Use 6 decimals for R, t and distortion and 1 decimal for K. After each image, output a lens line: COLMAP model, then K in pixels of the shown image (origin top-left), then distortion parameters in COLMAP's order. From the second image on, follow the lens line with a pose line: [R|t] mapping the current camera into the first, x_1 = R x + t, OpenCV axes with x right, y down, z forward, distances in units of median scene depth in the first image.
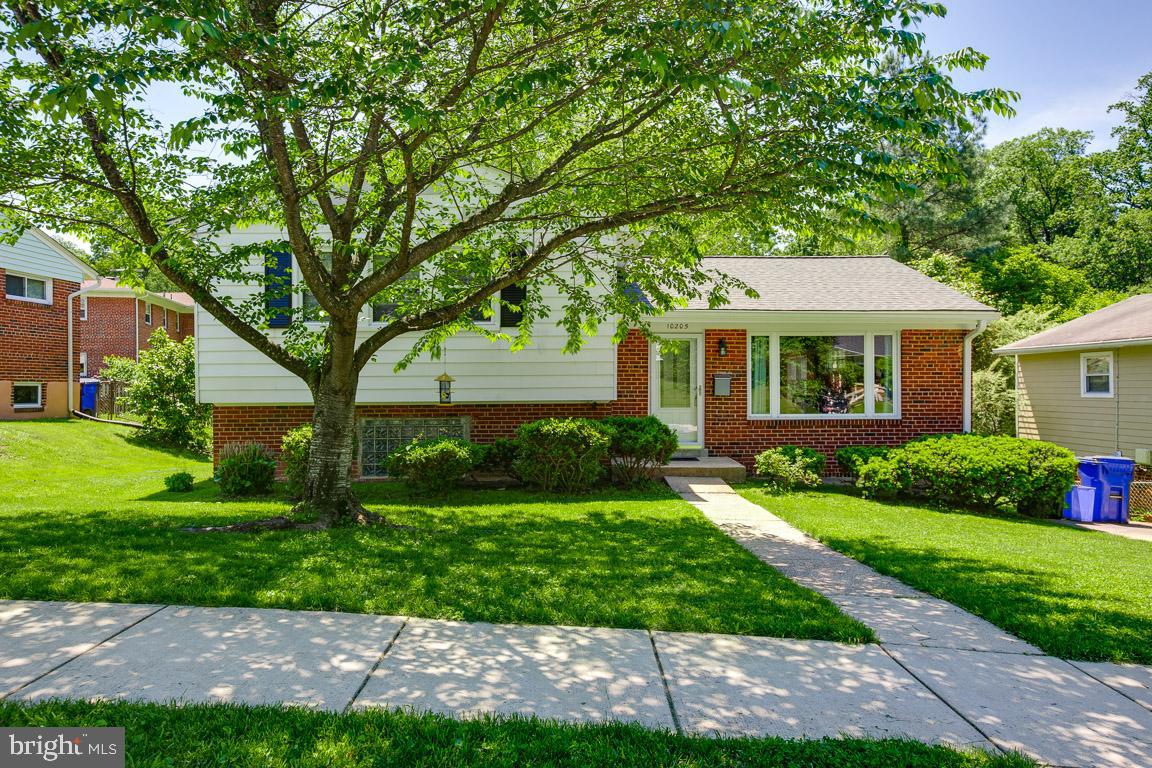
lens RADIAL K [[873.1, 0, 575.2], [0, 873.1, 385.1], [0, 0, 1]] dist [0.038737, 0.006713]
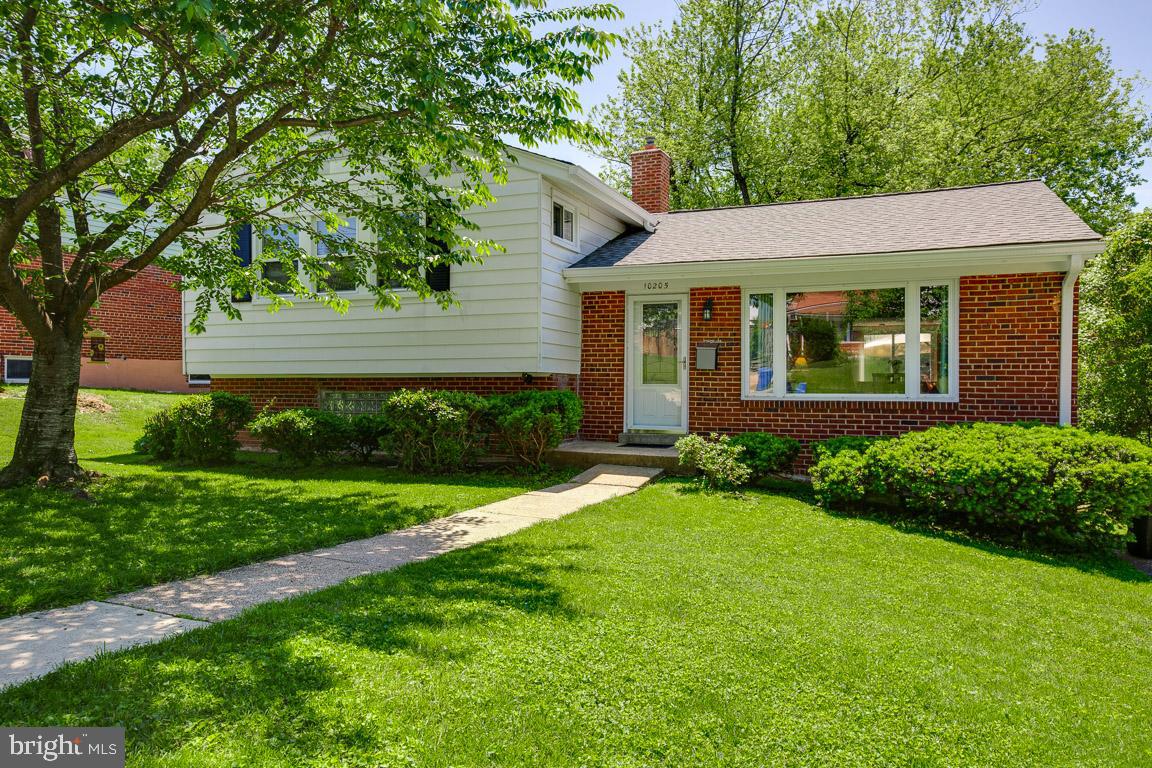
lens RADIAL K [[873.1, 0, 576.2], [0, 873.1, 381.4], [0, 0, 1]] dist [0.038737, 0.006713]
pose [[0.891868, 0.004650, -0.452271, 0.423531], [-0.004771, 0.999988, 0.000873, 0.022912], [0.452270, 0.001379, 0.891880, 0.225936]]
